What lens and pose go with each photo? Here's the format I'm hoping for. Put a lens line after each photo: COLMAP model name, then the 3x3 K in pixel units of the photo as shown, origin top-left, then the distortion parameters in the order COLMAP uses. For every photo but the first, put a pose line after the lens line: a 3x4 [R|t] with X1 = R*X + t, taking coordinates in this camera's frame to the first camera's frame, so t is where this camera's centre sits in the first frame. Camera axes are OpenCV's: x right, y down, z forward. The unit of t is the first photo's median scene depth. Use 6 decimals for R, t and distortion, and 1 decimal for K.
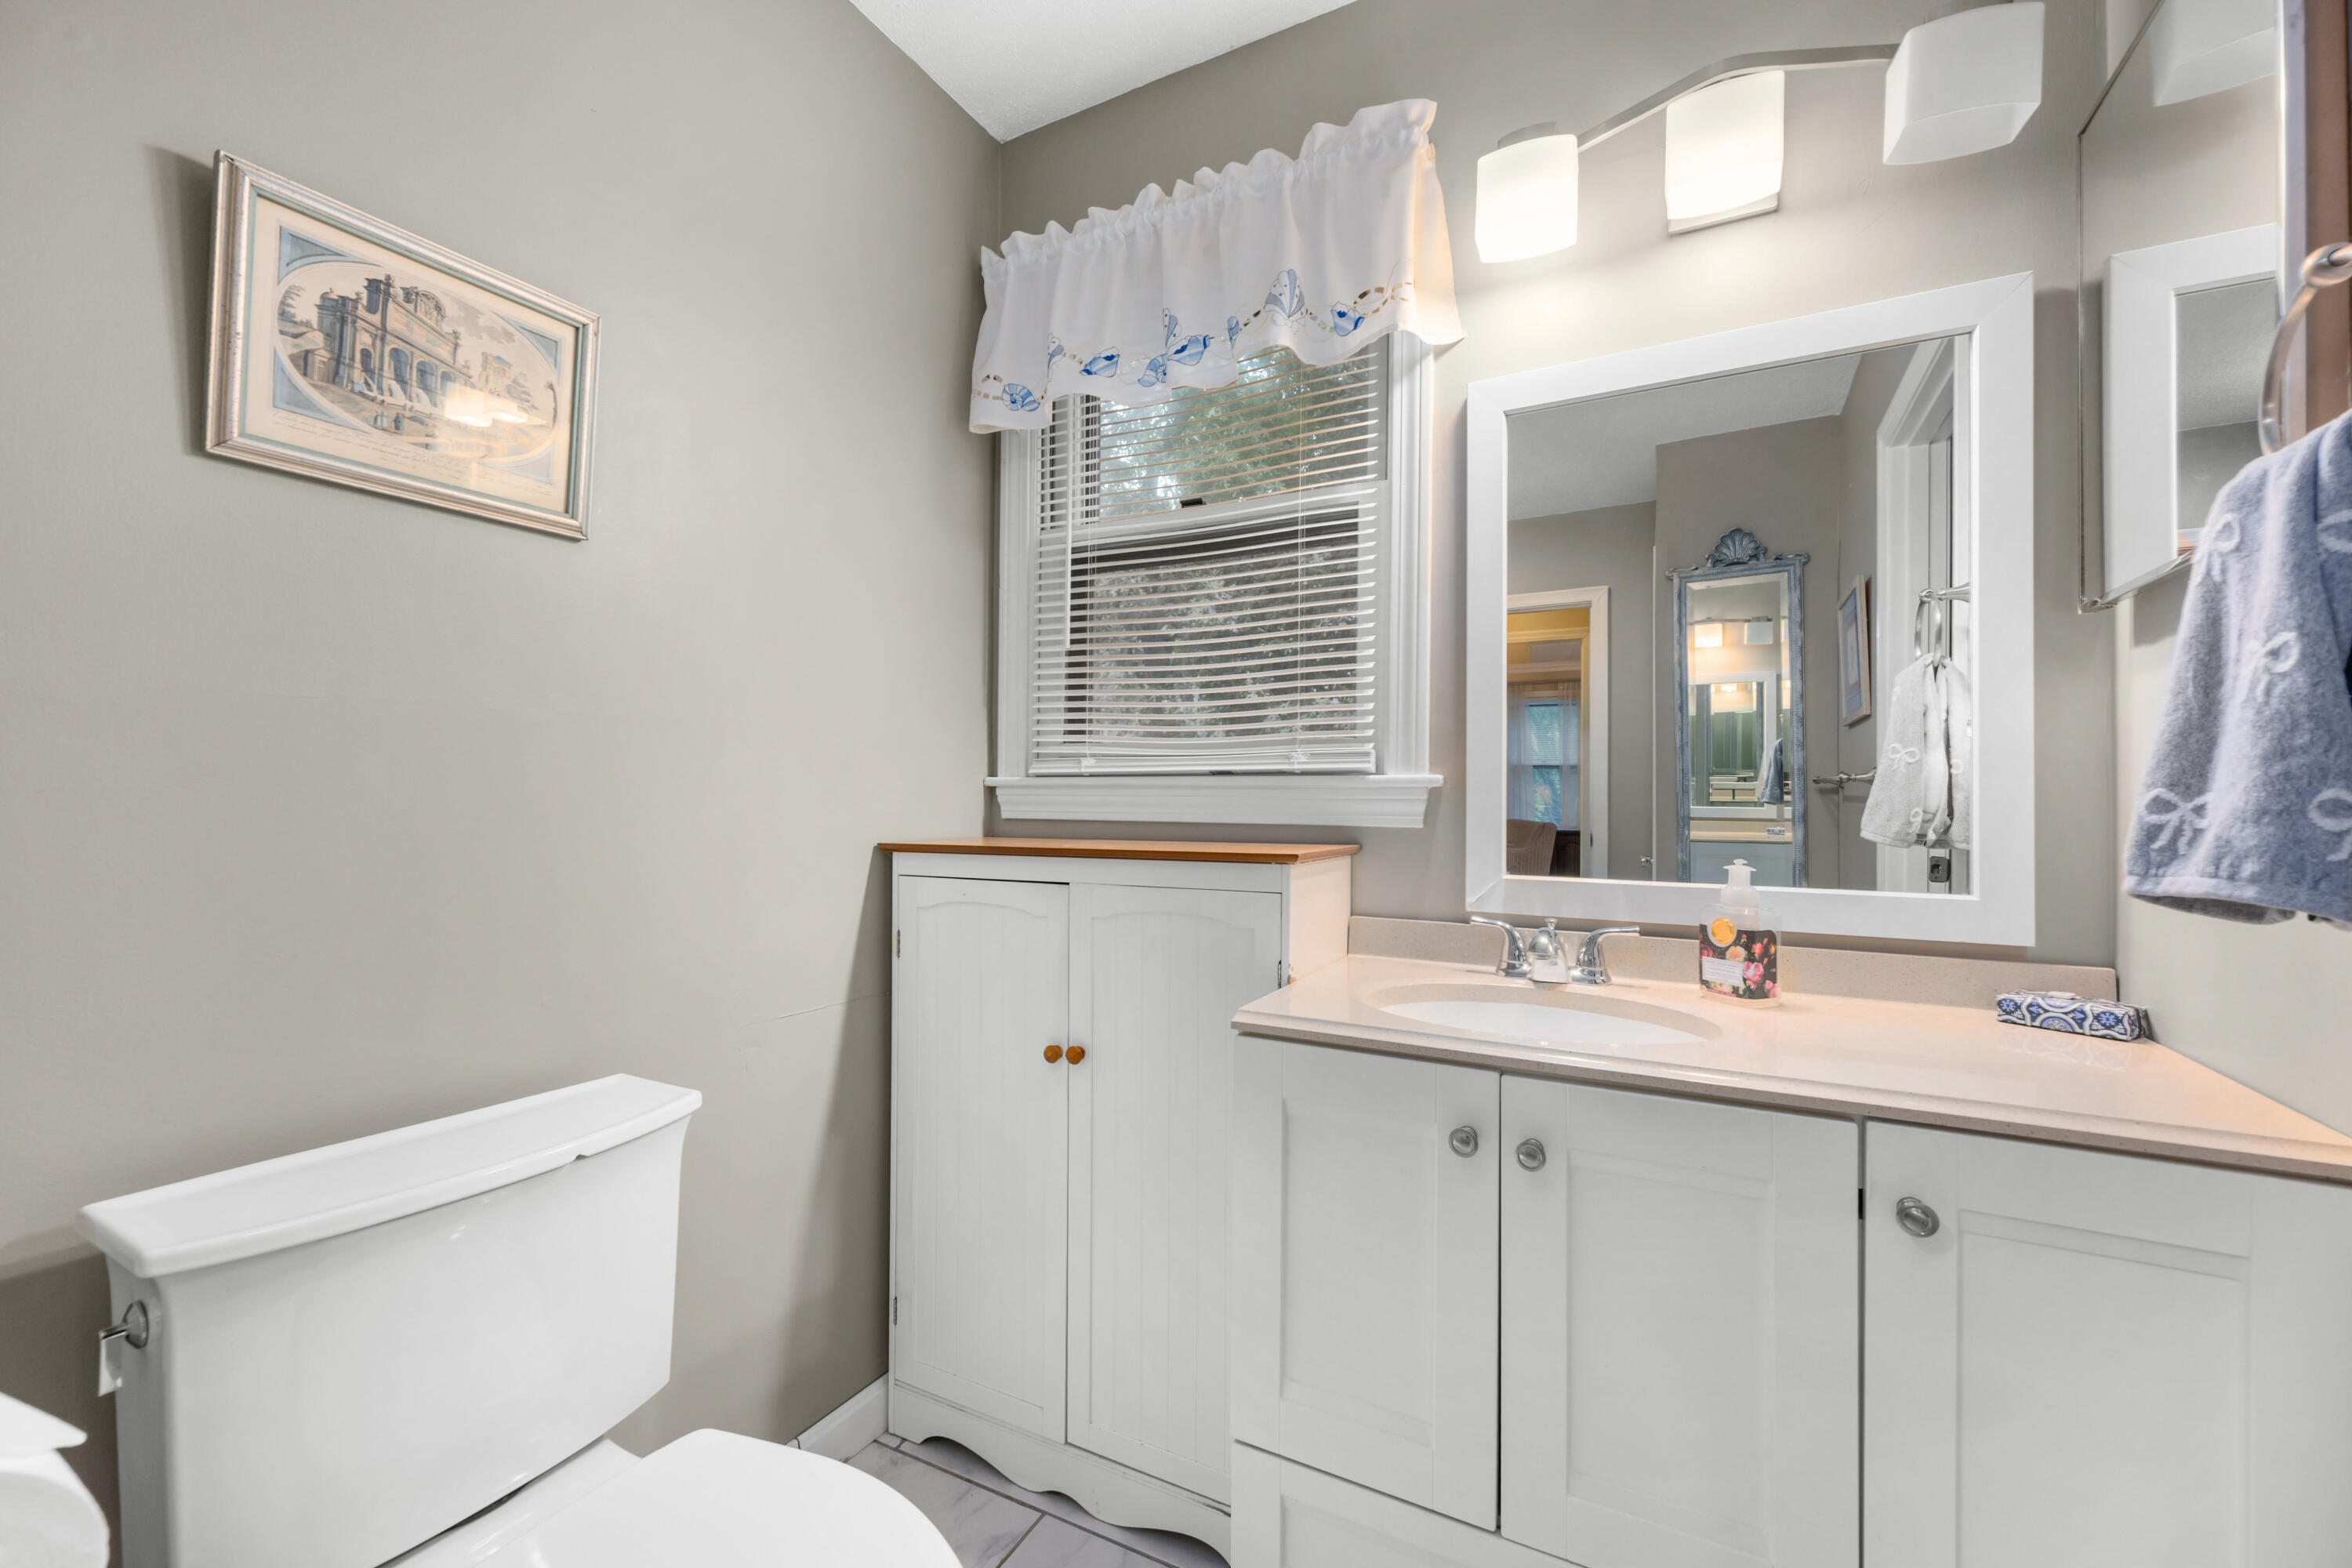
lens RADIAL K [[932.0, 0, 1190.6], [0, 932.0, 783.9], [0, 0, 1]] dist [-0.000787, -0.000232]
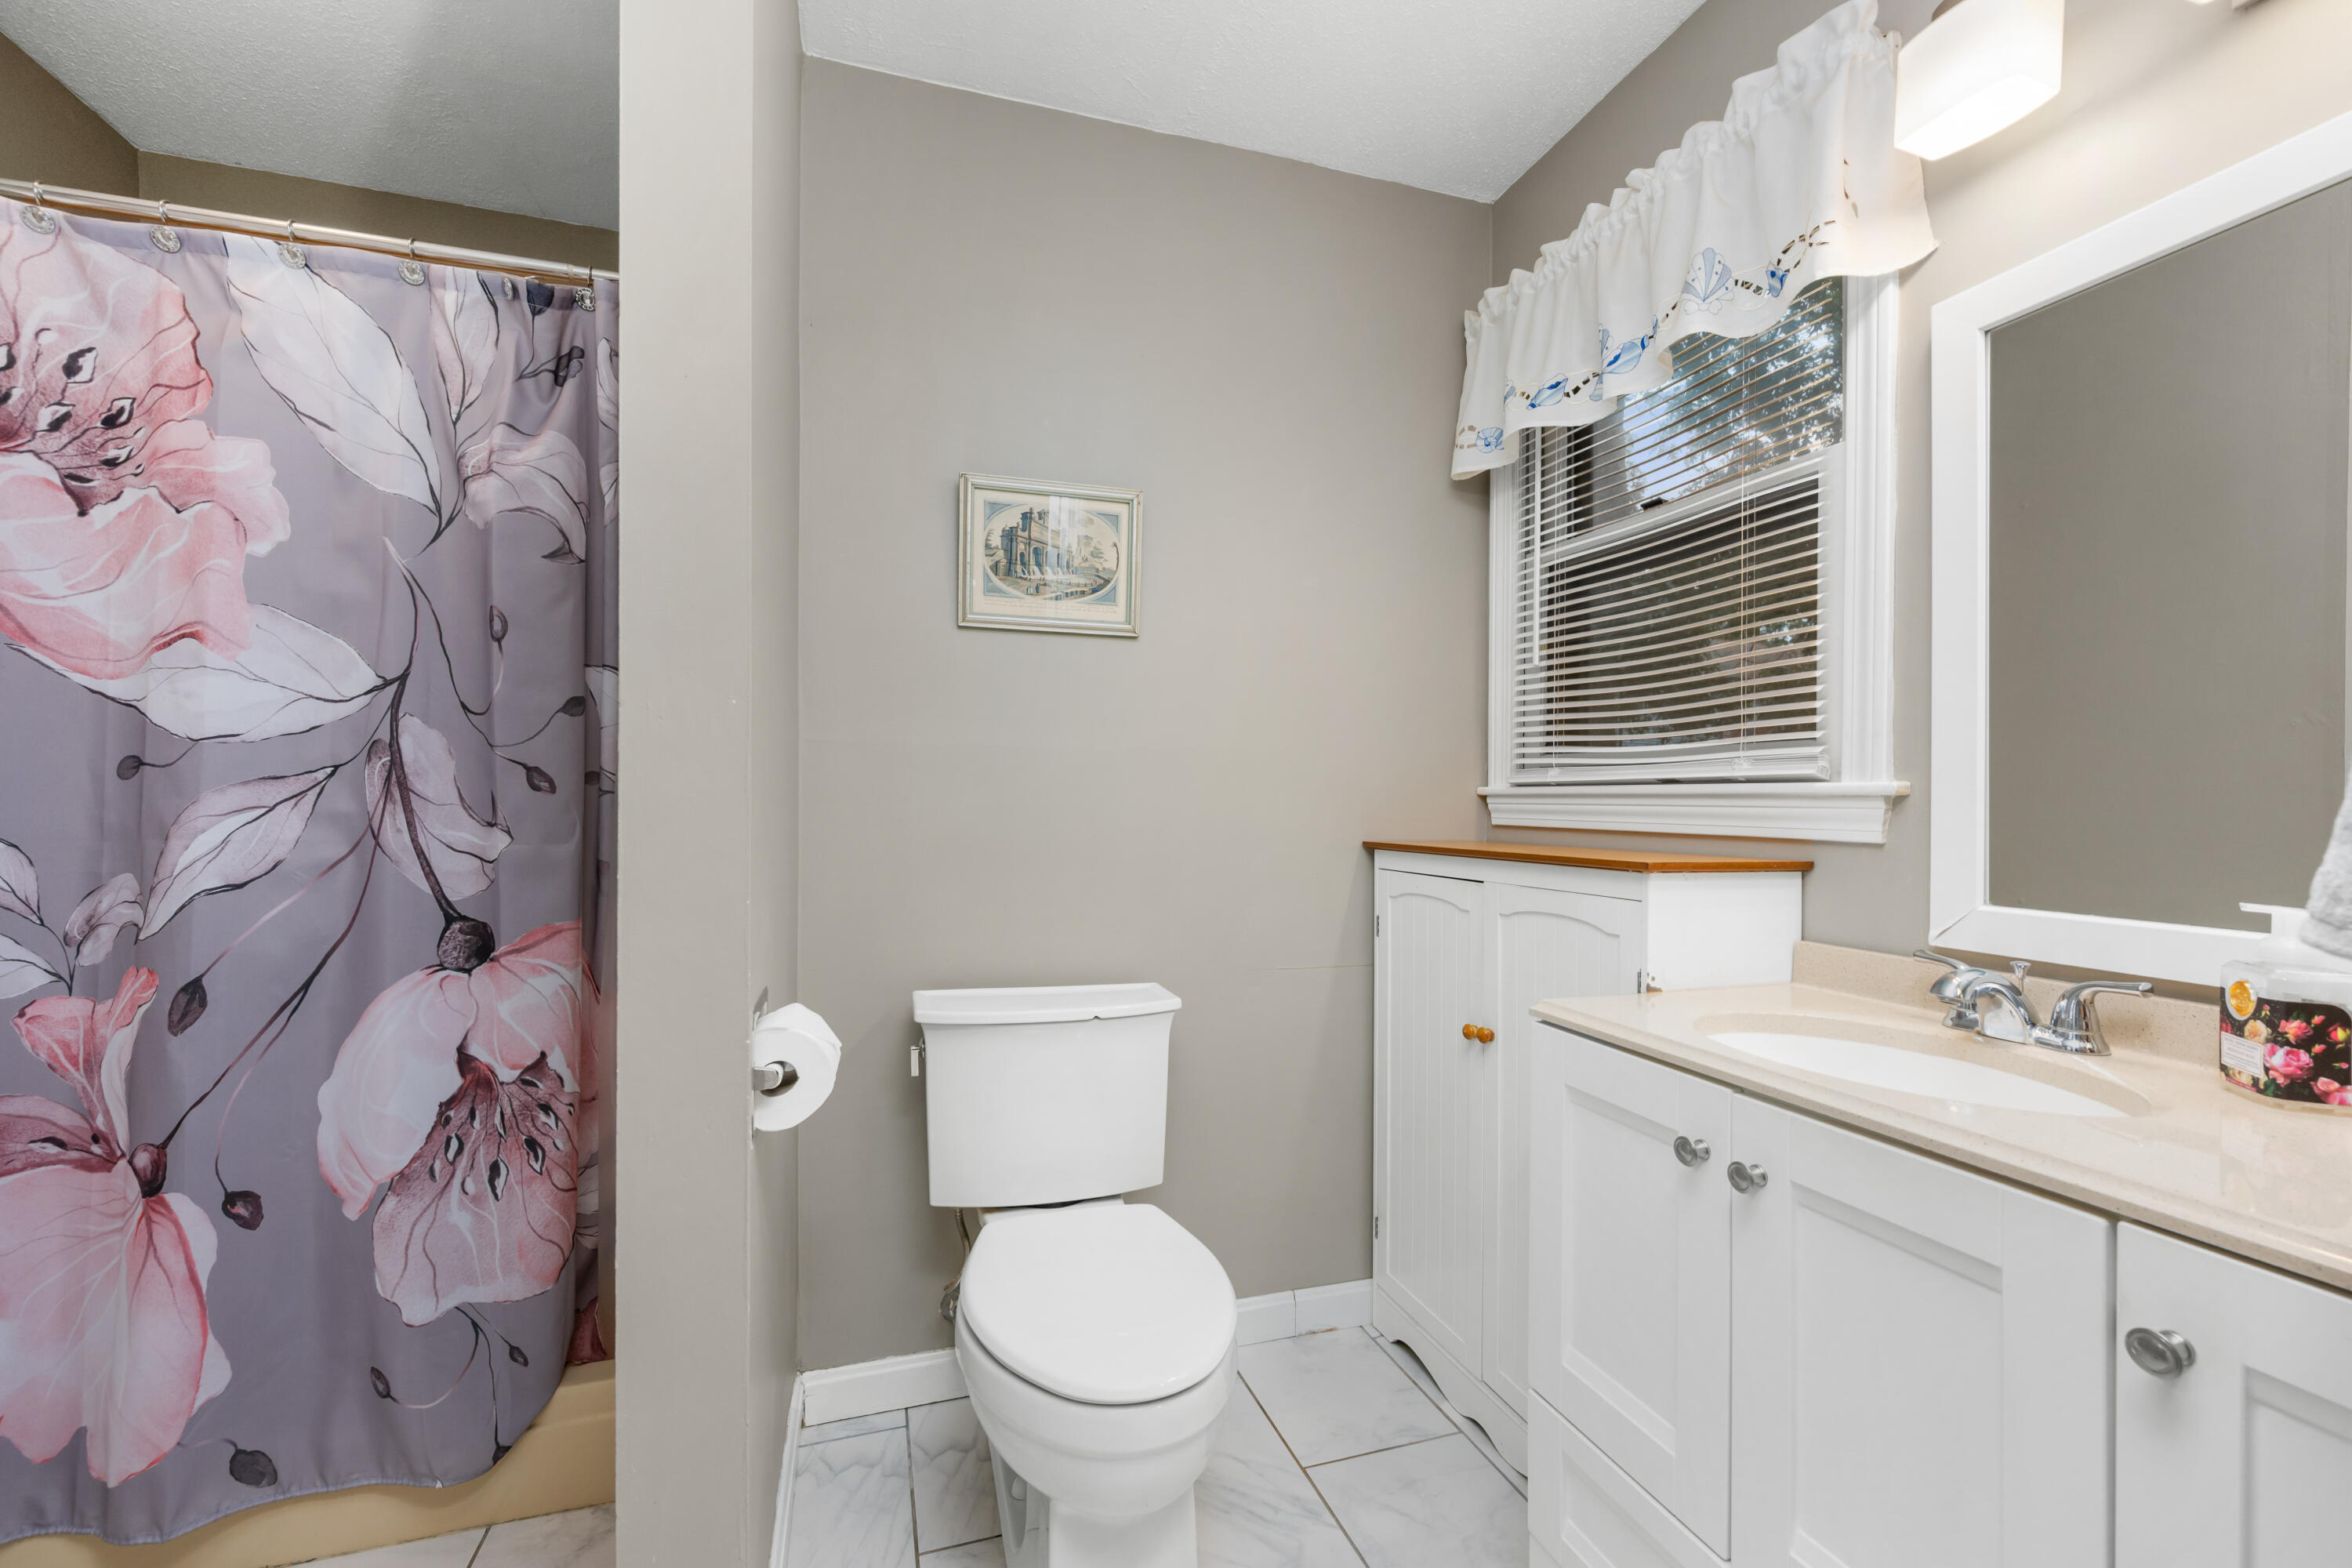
lens RADIAL K [[941.1, 0, 1172.2], [0, 941.1, 800.6], [0, 0, 1]] dist [-0.000337, -0.000028]
pose [[0.714768, 0.003901, -0.699351, 0.394302], [0.001714, 0.999972, 0.007329, 0.000557], [0.699360, -0.006437, 0.714741, -0.067132]]
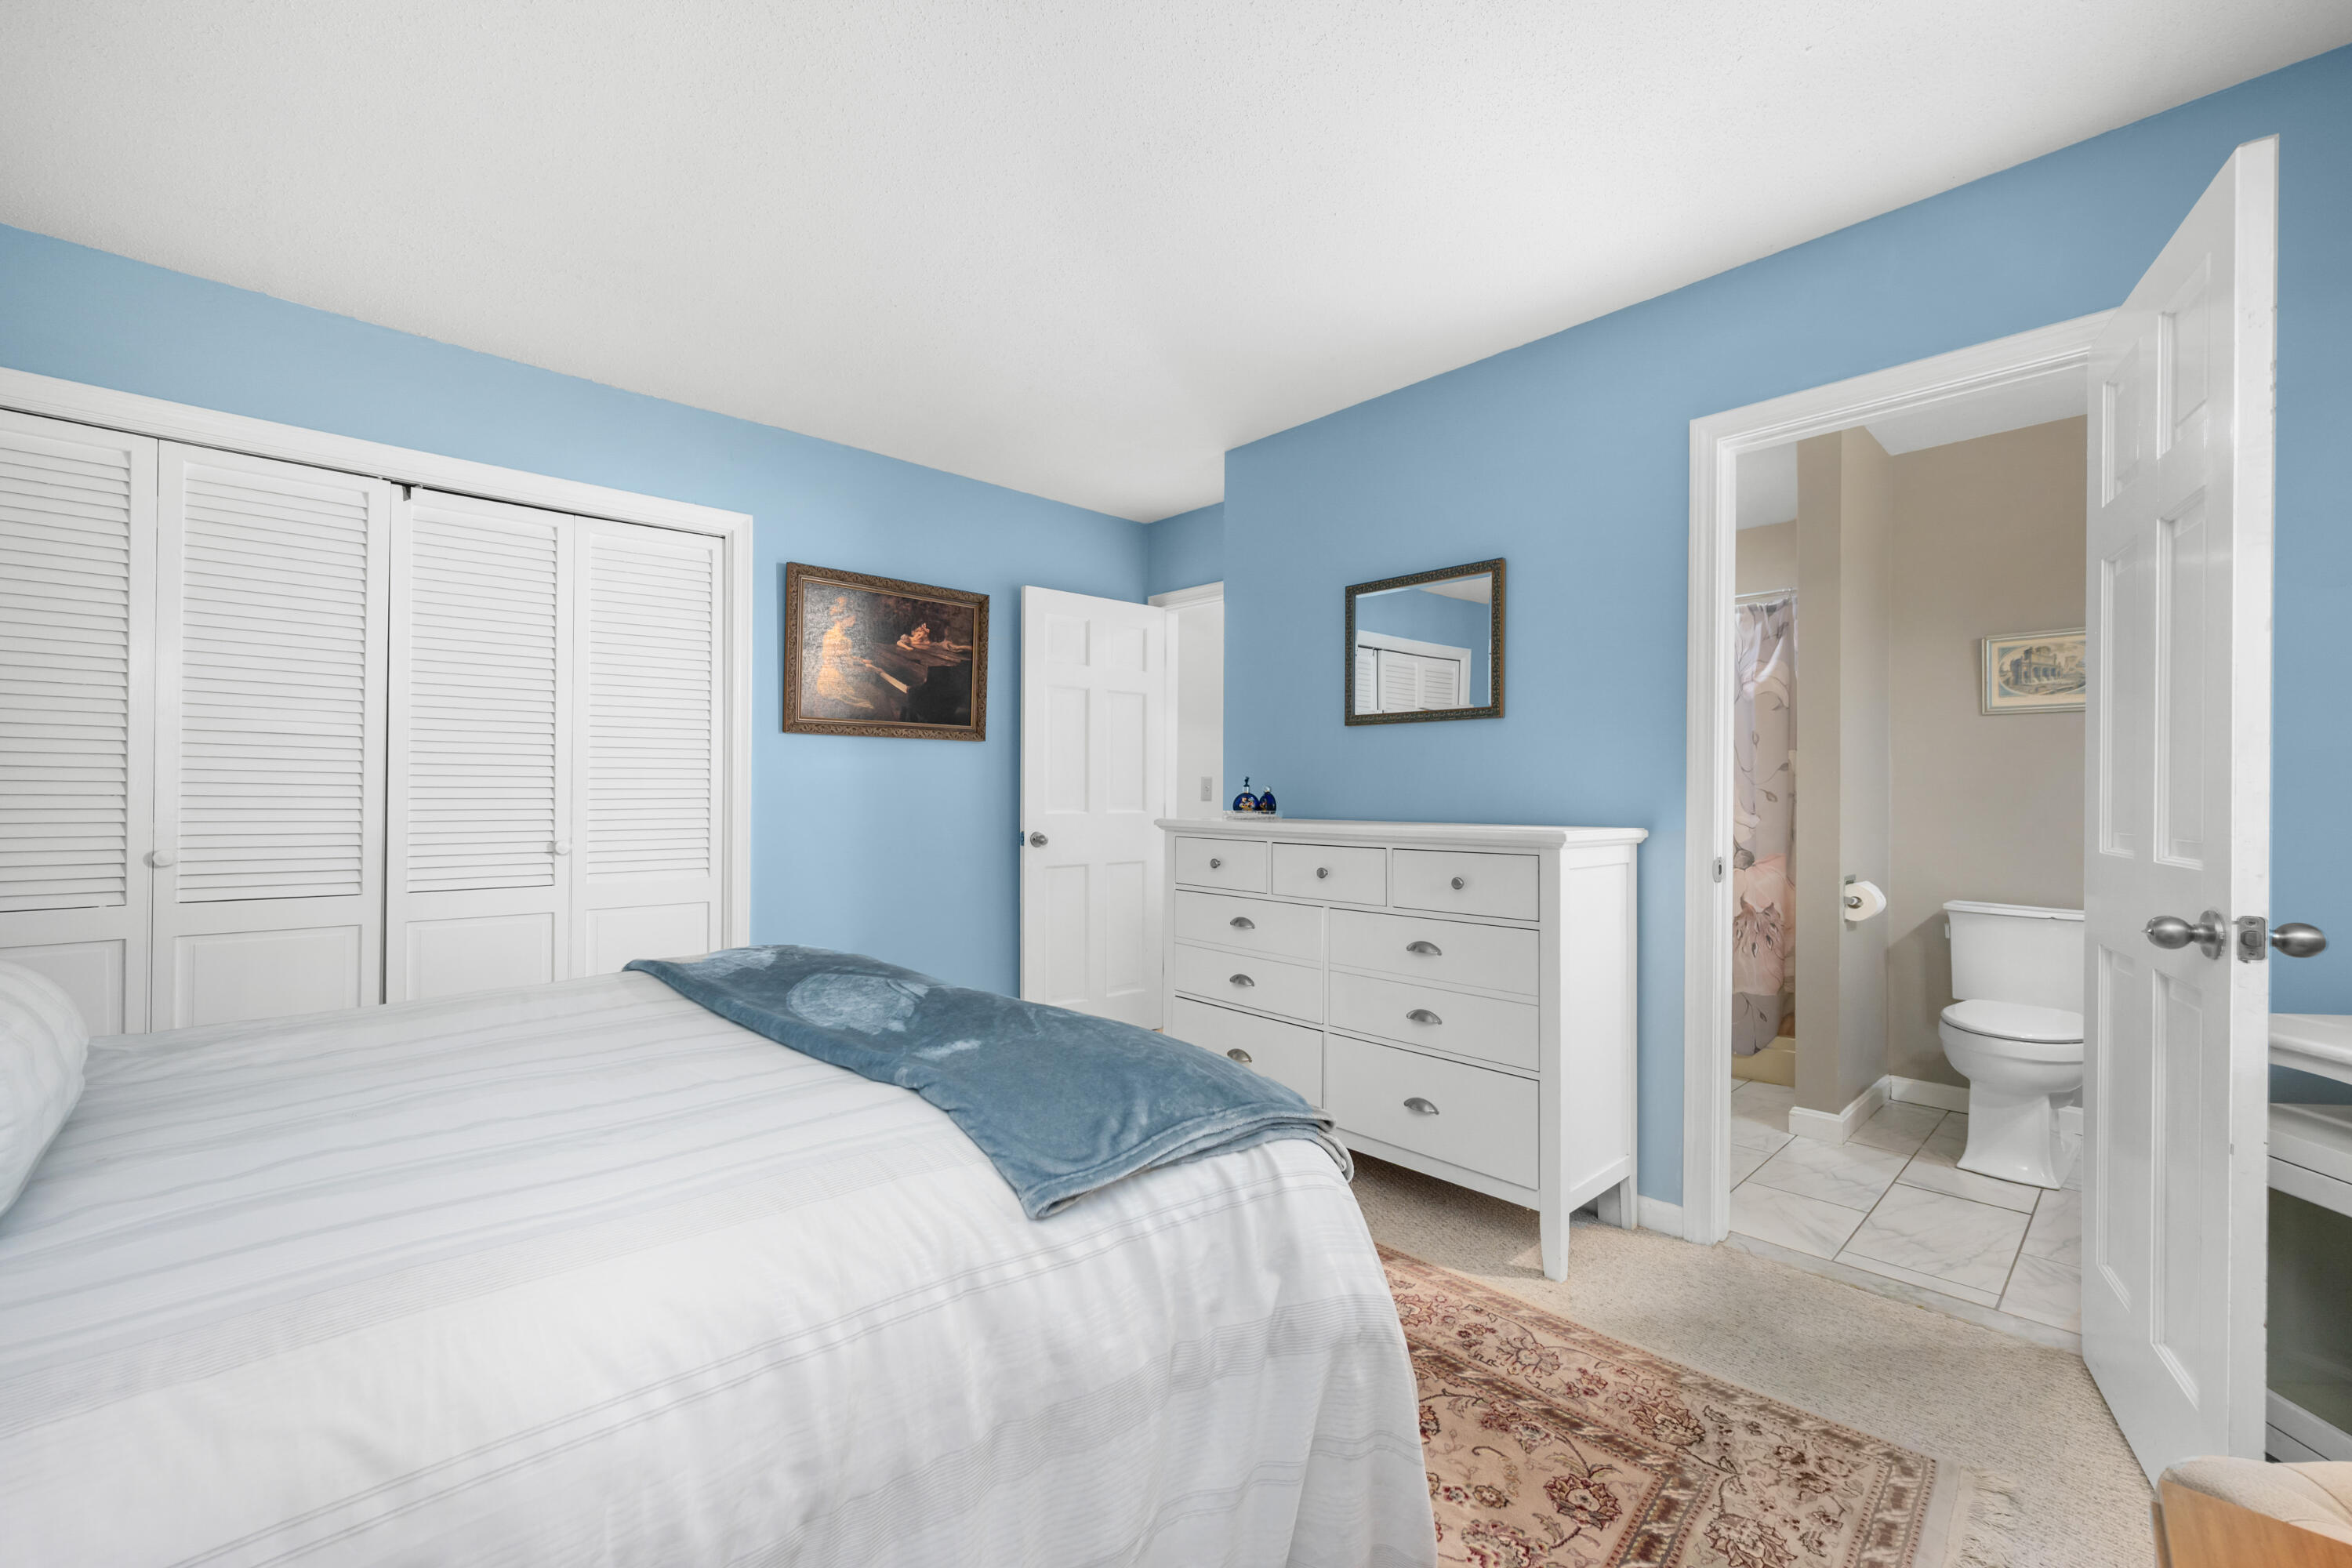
lens RADIAL K [[965.9, 0, 1184.7], [0, 965.9, 795.7], [0, 0, 1]] dist [-0.000118, -0.000018]
pose [[-0.320565, -0.003580, -0.947220, 2.205896], [0.003130, 0.999983, -0.004839, -0.010072], [0.947221, -0.004516, -0.320548, -0.488572]]
